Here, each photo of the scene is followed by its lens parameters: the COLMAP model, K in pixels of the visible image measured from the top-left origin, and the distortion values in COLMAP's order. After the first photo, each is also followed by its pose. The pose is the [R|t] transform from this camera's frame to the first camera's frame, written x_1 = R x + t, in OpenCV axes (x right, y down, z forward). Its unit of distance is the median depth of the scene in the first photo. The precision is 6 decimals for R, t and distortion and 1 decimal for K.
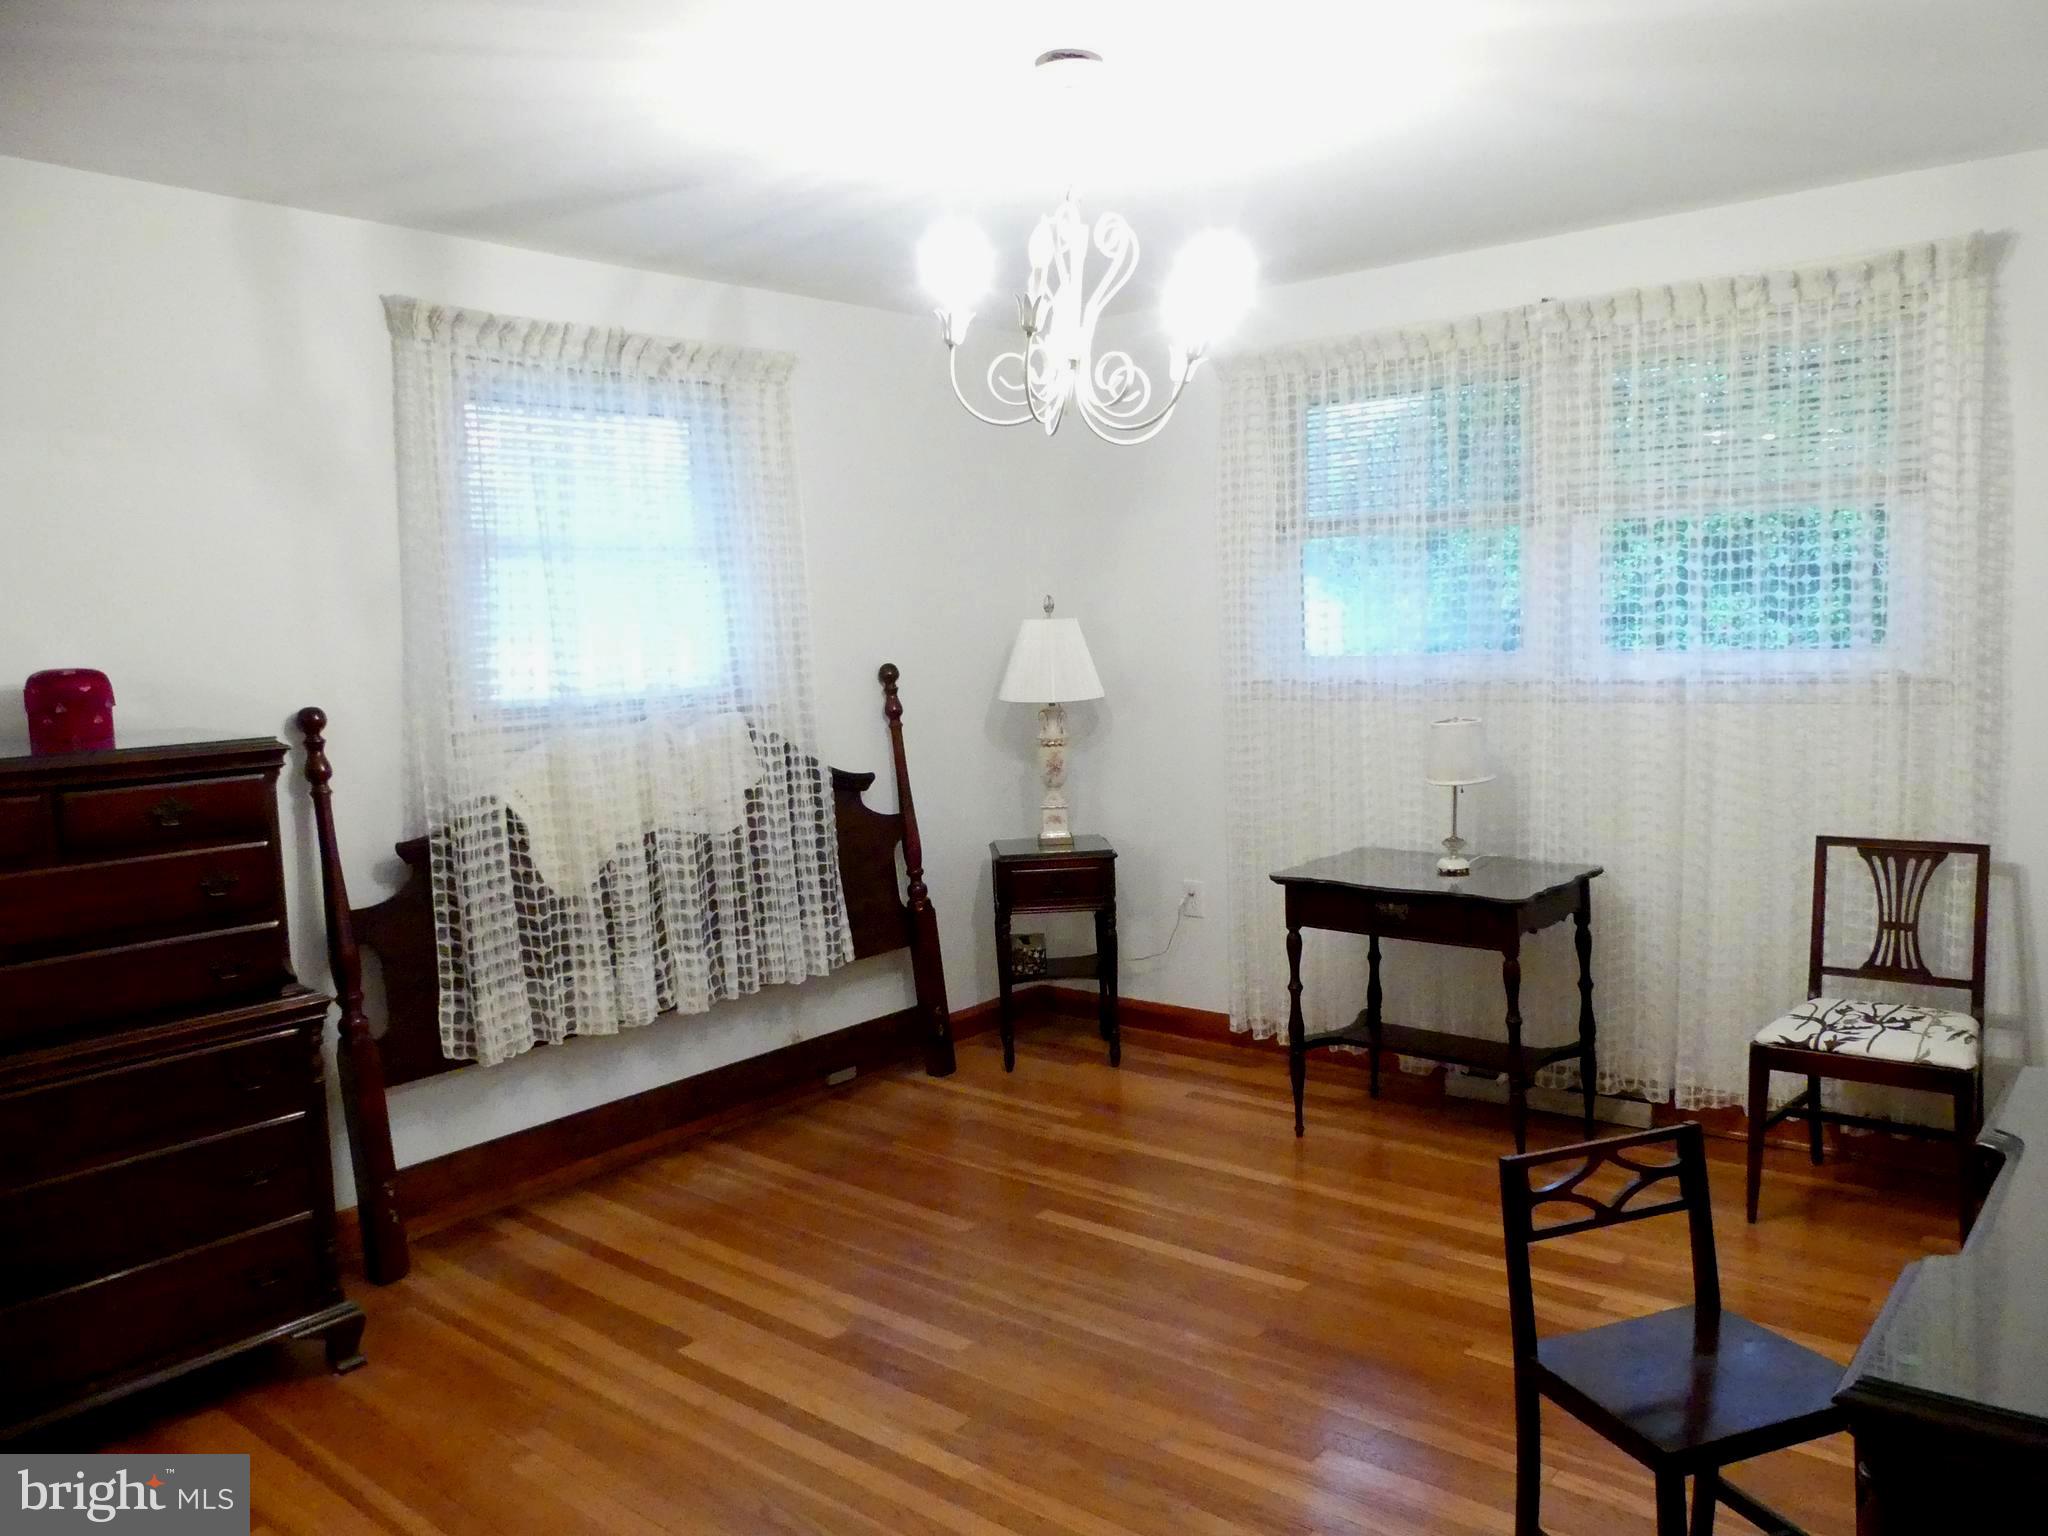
lens RADIAL K [[1536.1, 0, 1033.2], [0, 1536.1, 780.7], [0, 0, 1]] dist [-0.047551, 0.037897]
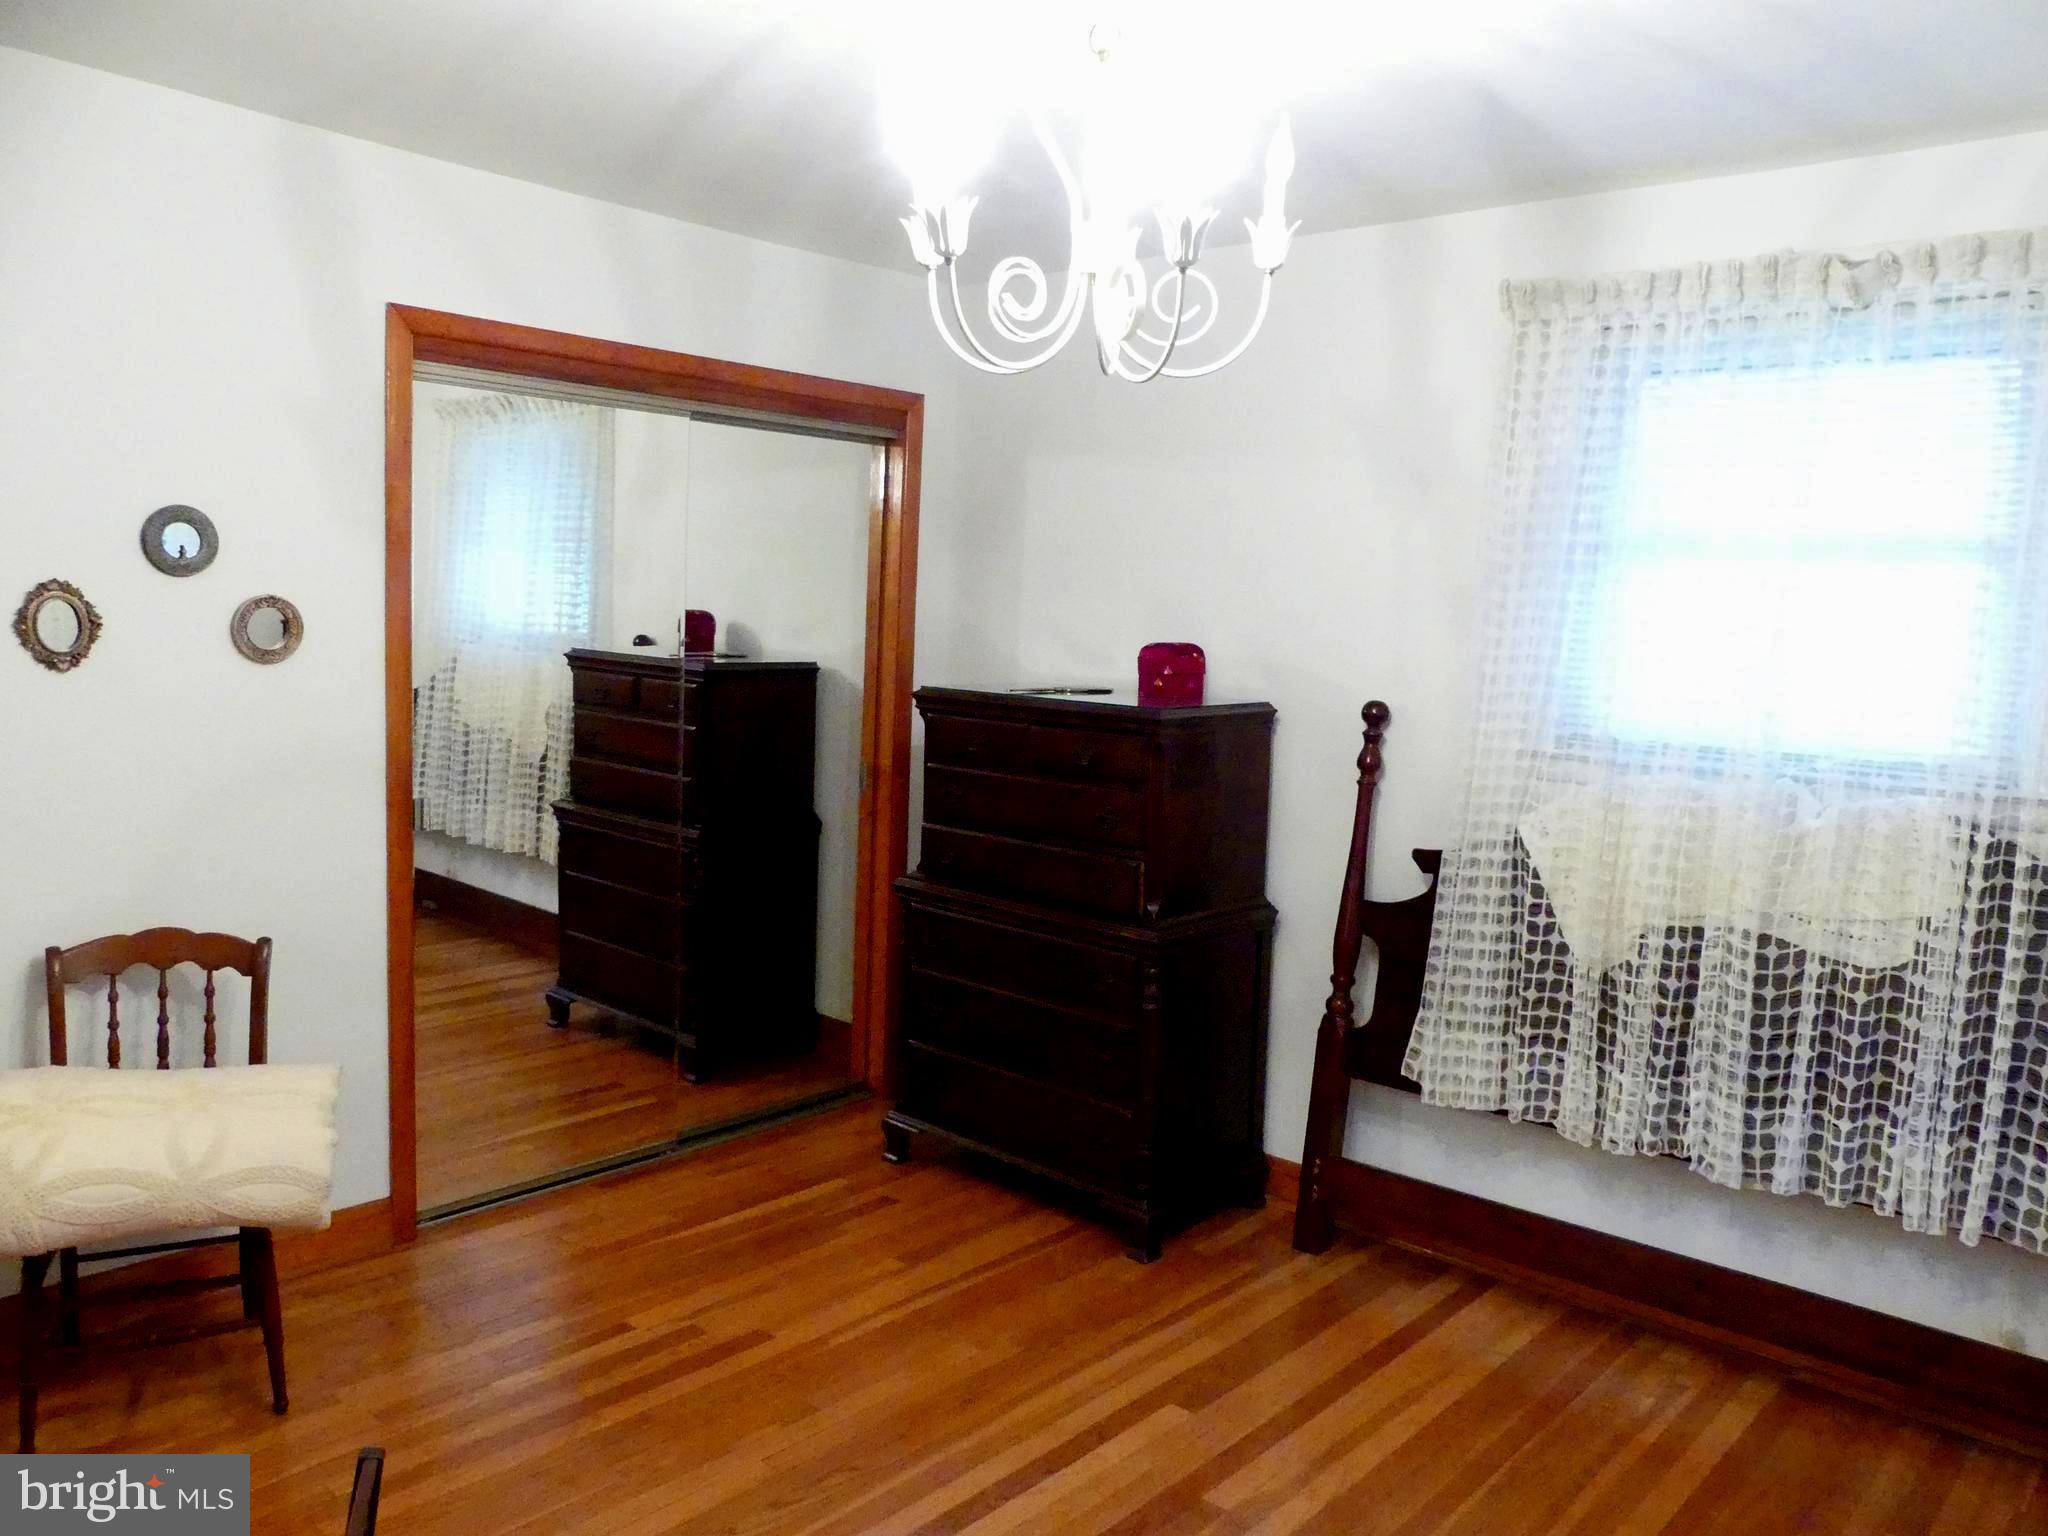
lens RADIAL K [[1536.1, 0, 1033.2], [0, 1536.1, 780.7], [0, 0, 1]] dist [-0.047551, 0.037897]
pose [[-0.035221, 0.142081, -0.989228, 0.494975], [-0.147105, 0.978323, 0.145752, -0.096702], [0.988494, 0.150654, -0.013557, 0.669117]]
